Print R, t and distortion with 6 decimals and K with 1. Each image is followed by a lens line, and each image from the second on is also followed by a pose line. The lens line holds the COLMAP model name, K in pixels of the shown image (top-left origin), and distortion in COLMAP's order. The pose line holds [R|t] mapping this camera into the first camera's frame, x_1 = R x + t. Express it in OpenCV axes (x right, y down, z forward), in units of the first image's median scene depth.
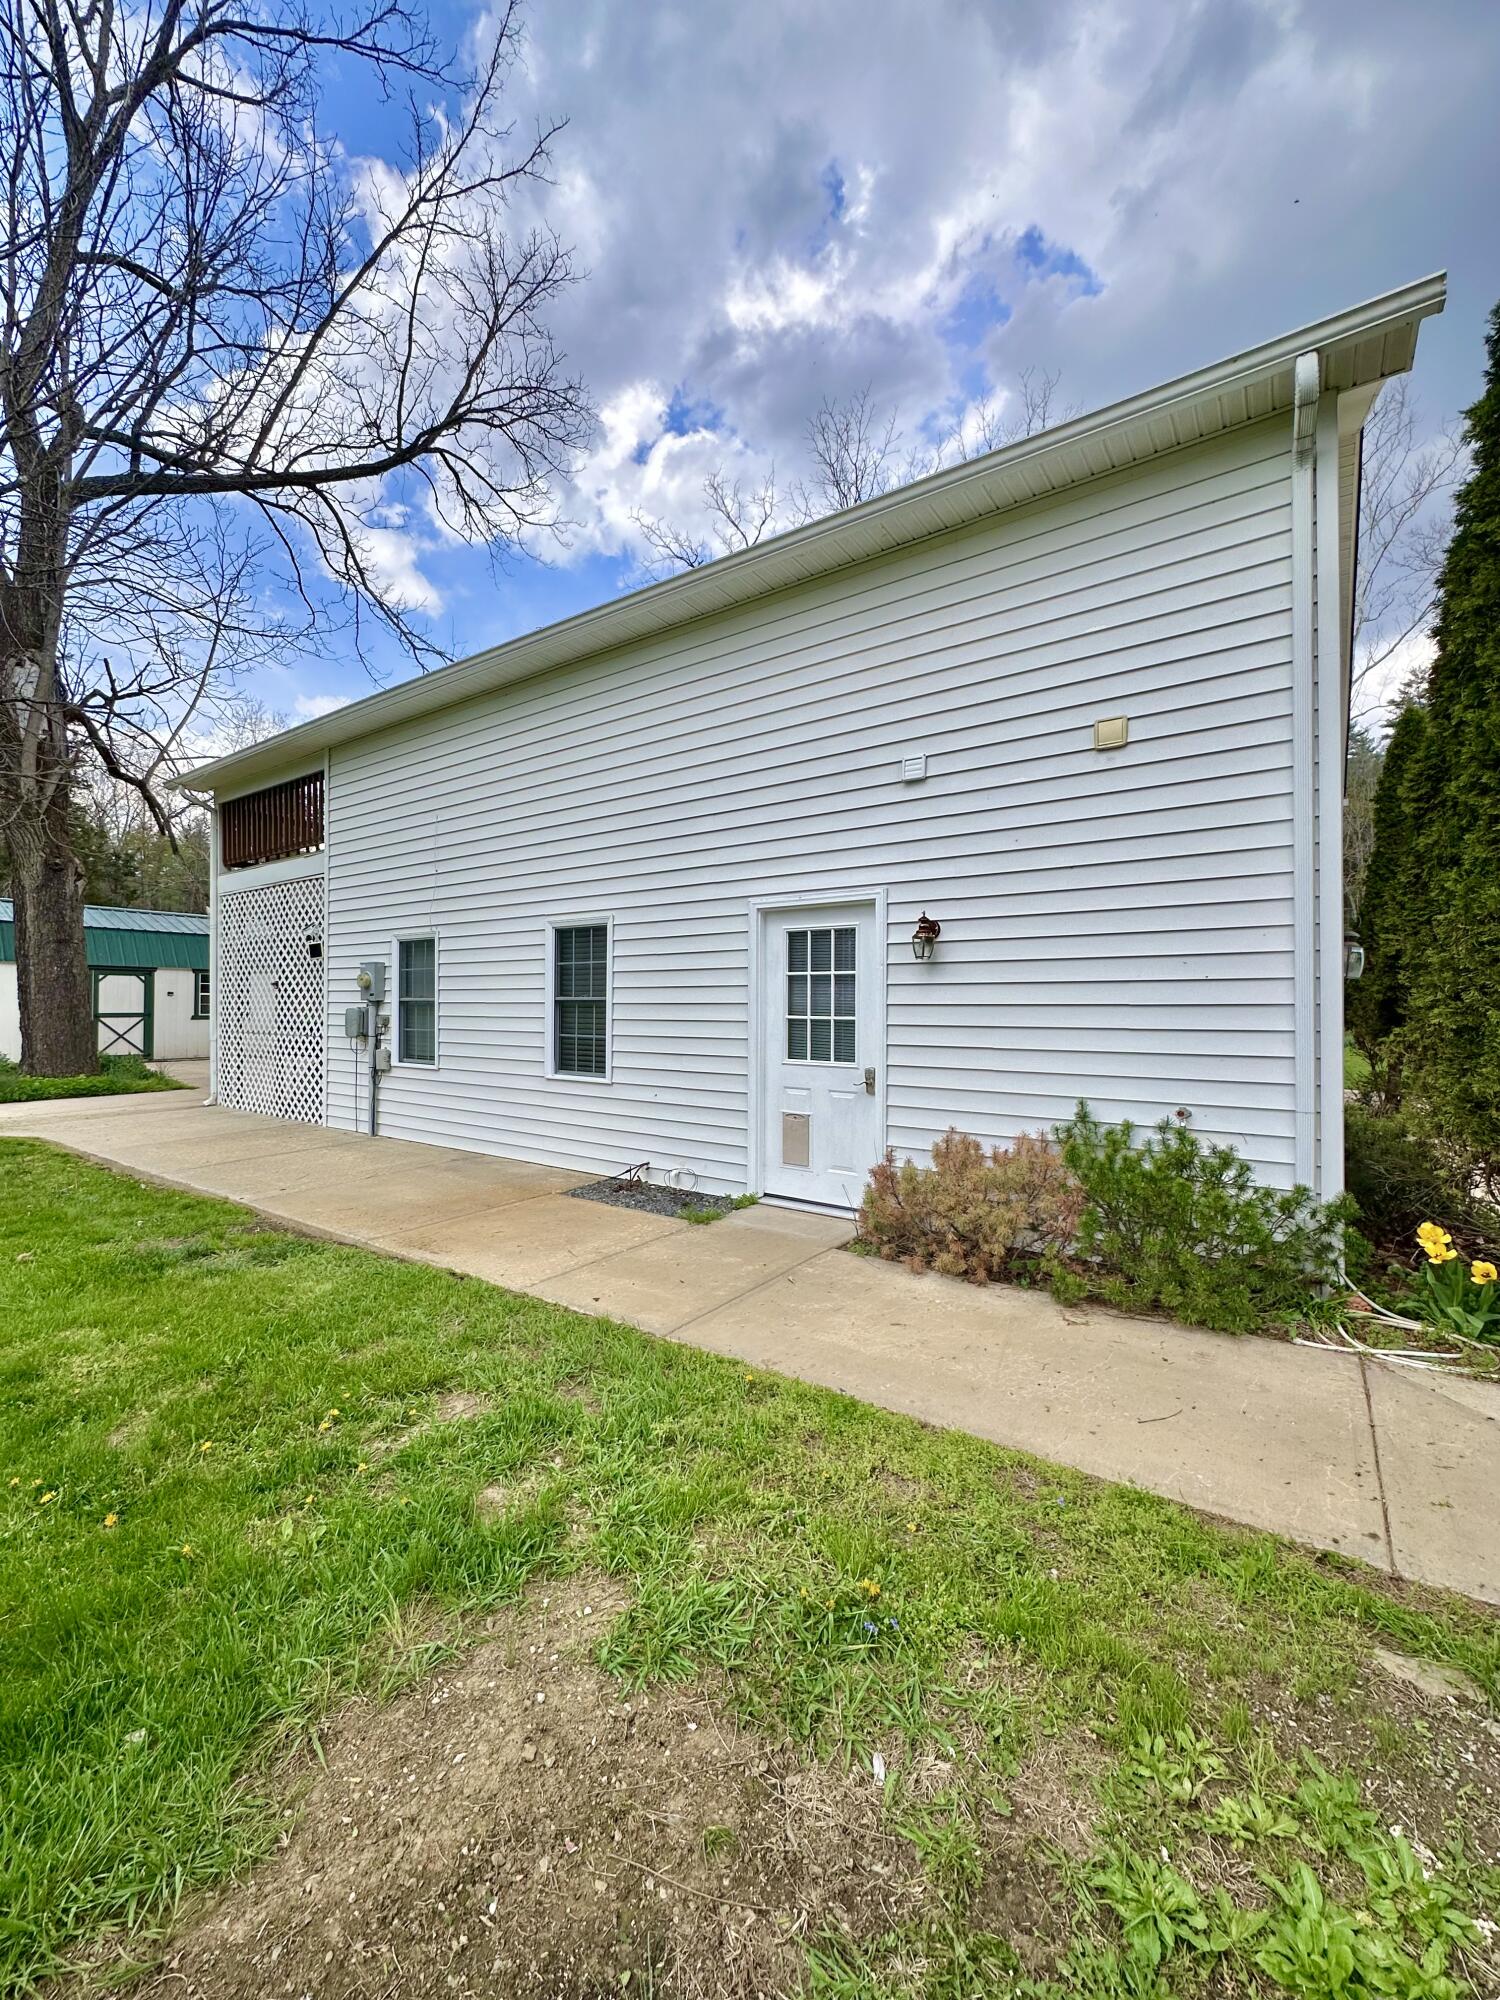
lens RADIAL K [[802.8, 0, 755.2], [0, 802.8, 999.8], [0, 0, 1]] dist [-0.006355, 0.001417]
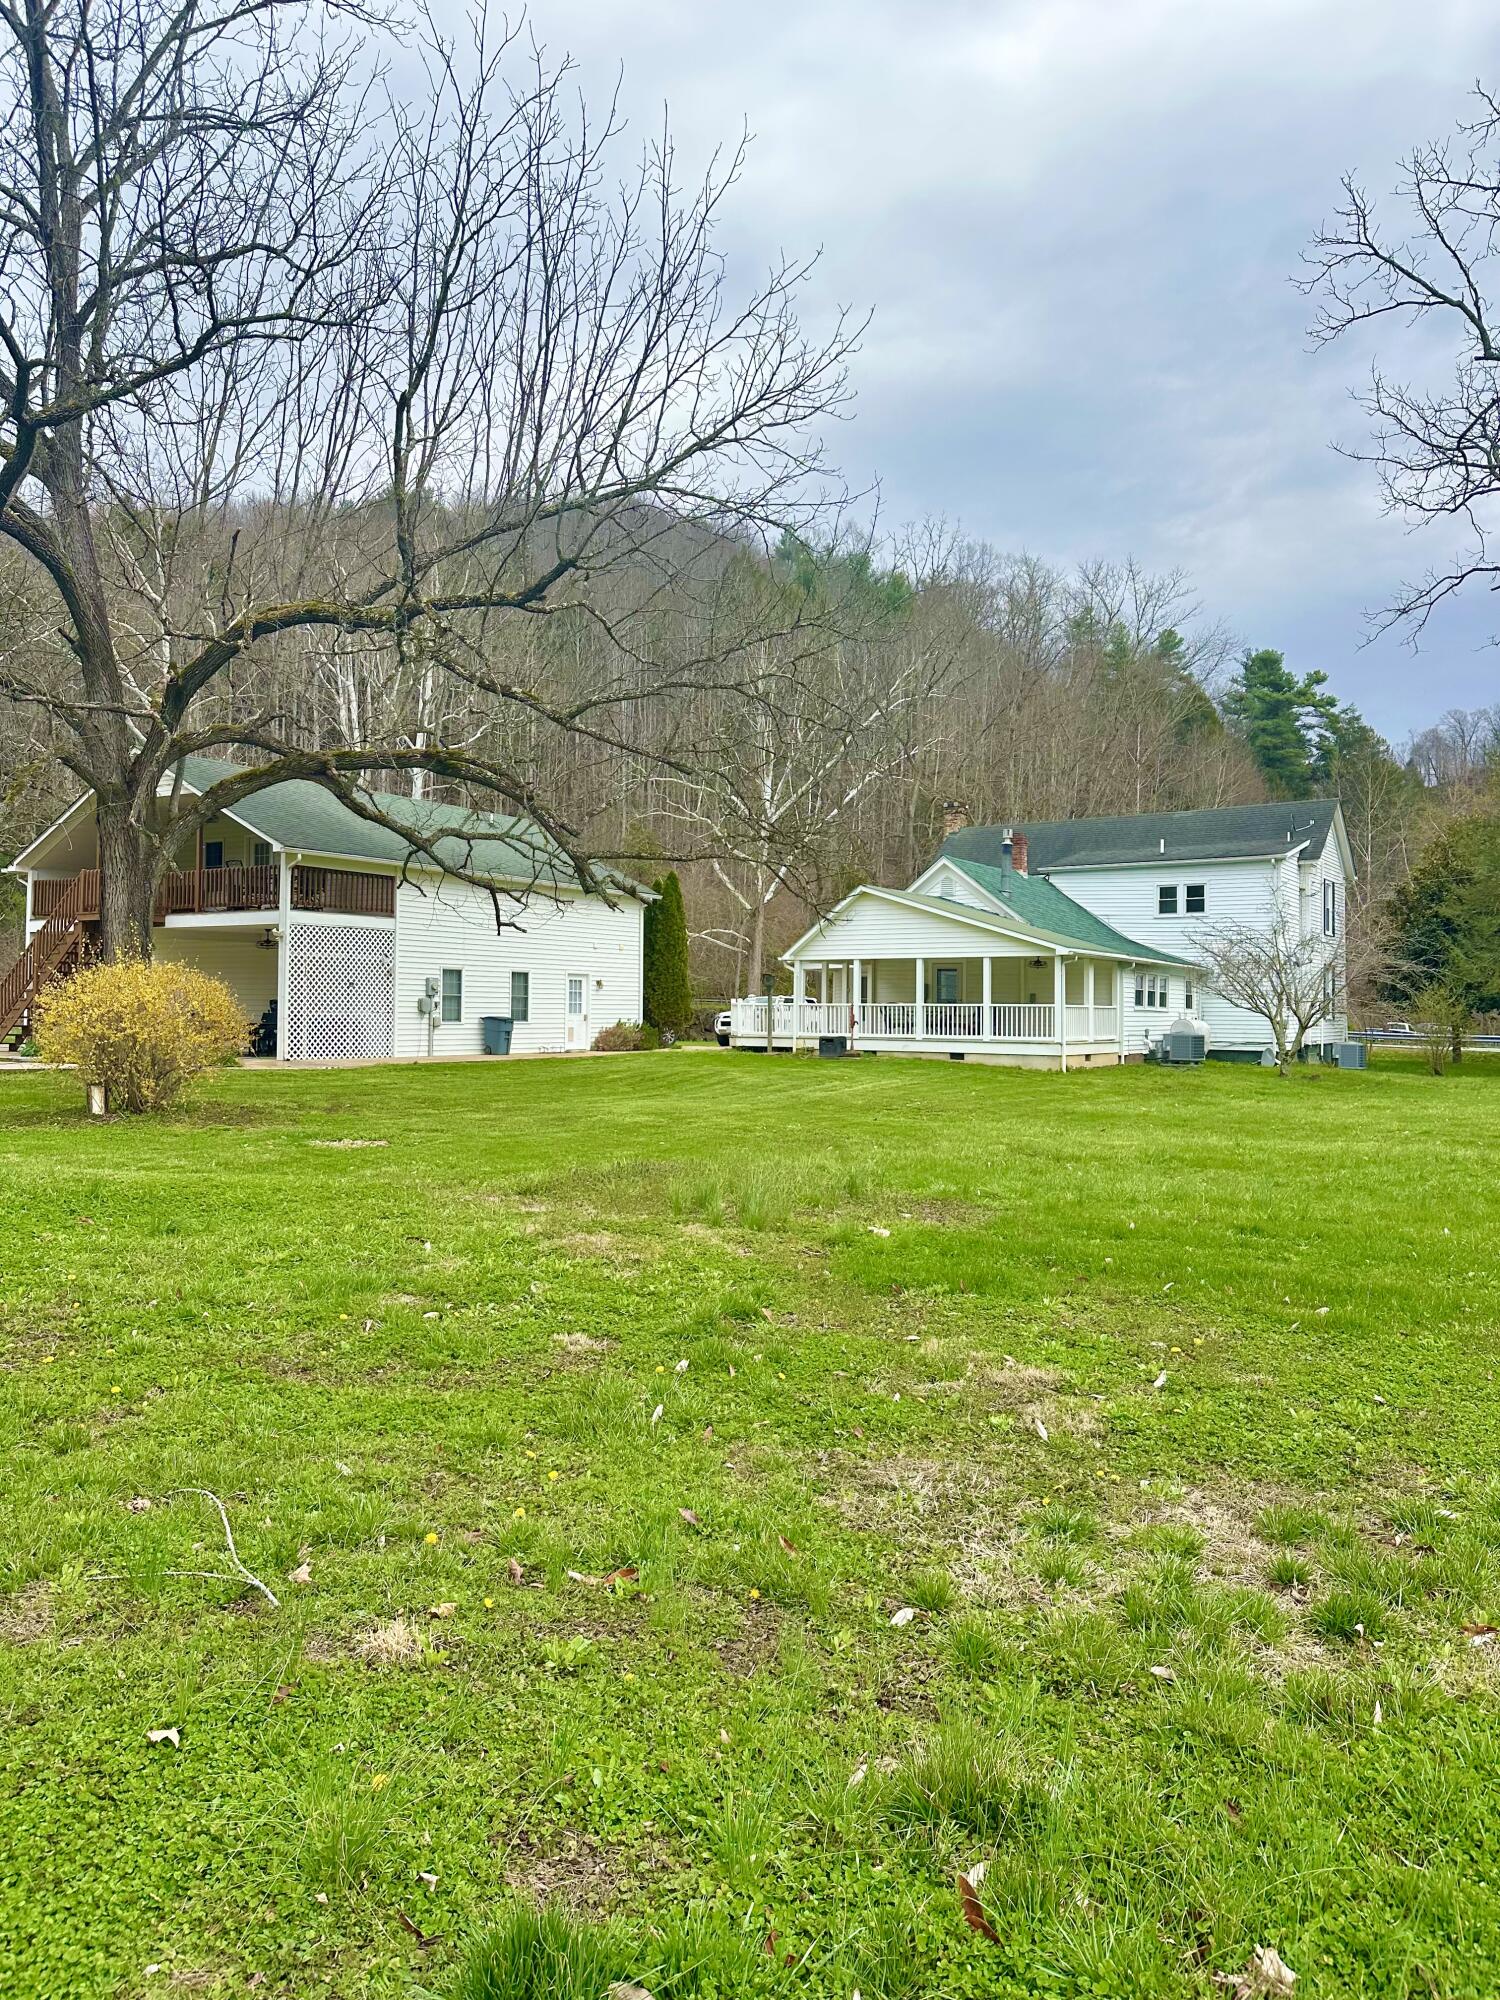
lens RADIAL K [[1358.6, 0, 754.3], [0, 1358.6, 996.8], [0, 0, 1]] dist [0.057781, 0.000327]
pose [[-0.036272, 0.013566, 0.999250, -5.257376], [-0.001932, 0.999905, -0.013645, 0.068228], [-0.999340, -0.002425, -0.036242, 0.302509]]
